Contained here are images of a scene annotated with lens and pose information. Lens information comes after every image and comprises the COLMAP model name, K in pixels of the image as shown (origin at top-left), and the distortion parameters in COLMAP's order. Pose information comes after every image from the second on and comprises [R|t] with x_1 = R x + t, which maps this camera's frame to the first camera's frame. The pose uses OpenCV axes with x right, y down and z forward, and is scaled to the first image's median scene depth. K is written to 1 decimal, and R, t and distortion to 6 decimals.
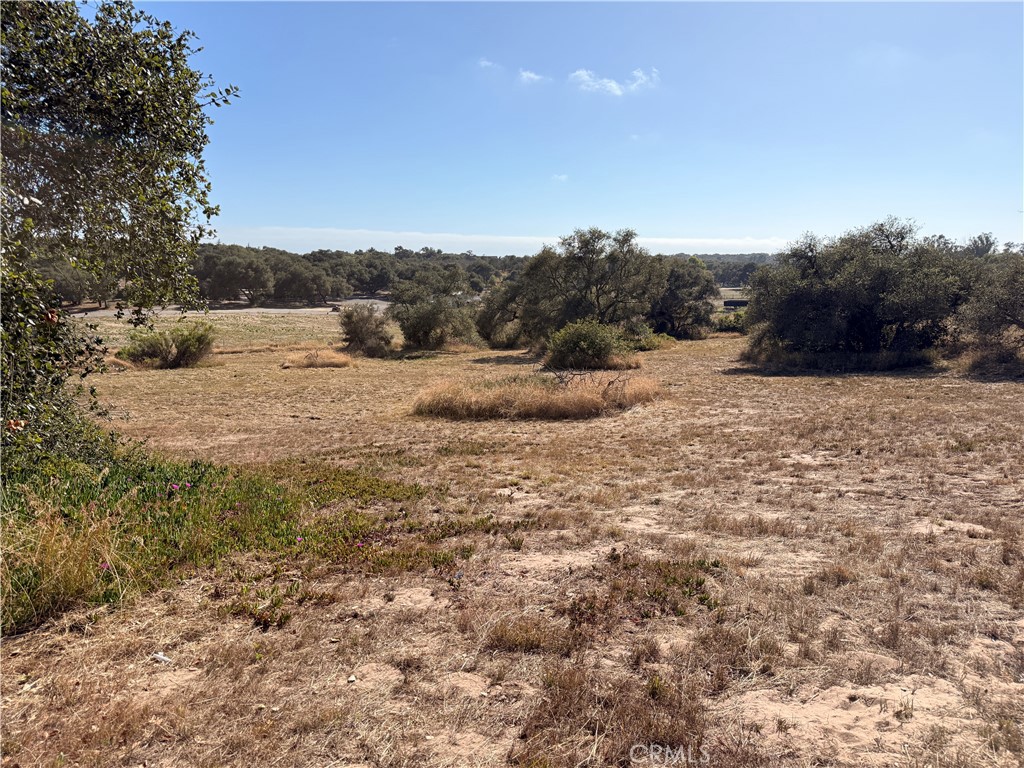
lens RADIAL K [[718.4, 0, 510.8], [0, 718.4, 403.0], [0, 0, 1]] dist [0.073848, -0.087021]
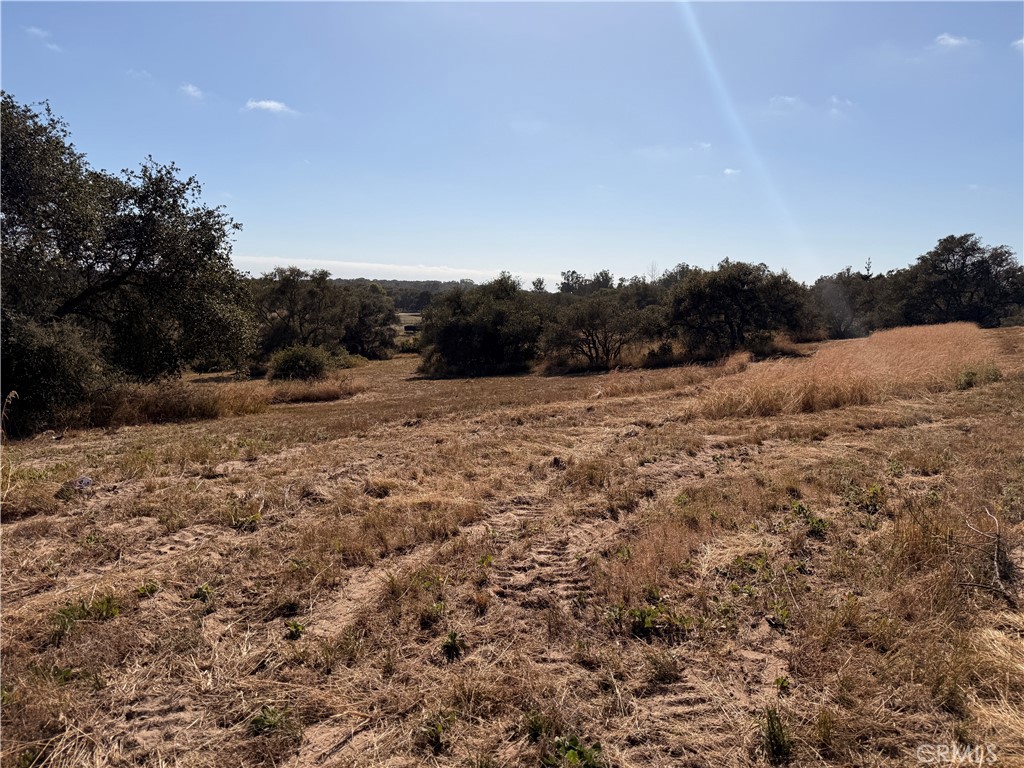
lens RADIAL K [[718.4, 0, 510.8], [0, 718.4, 403.0], [0, 0, 1]] dist [0.073848, -0.087021]
pose [[0.909217, -0.048202, 0.413522, -0.043937], [0.061034, 0.997976, -0.017869, 0.016500], [-0.411824, 0.041485, 0.910319, -0.153566]]
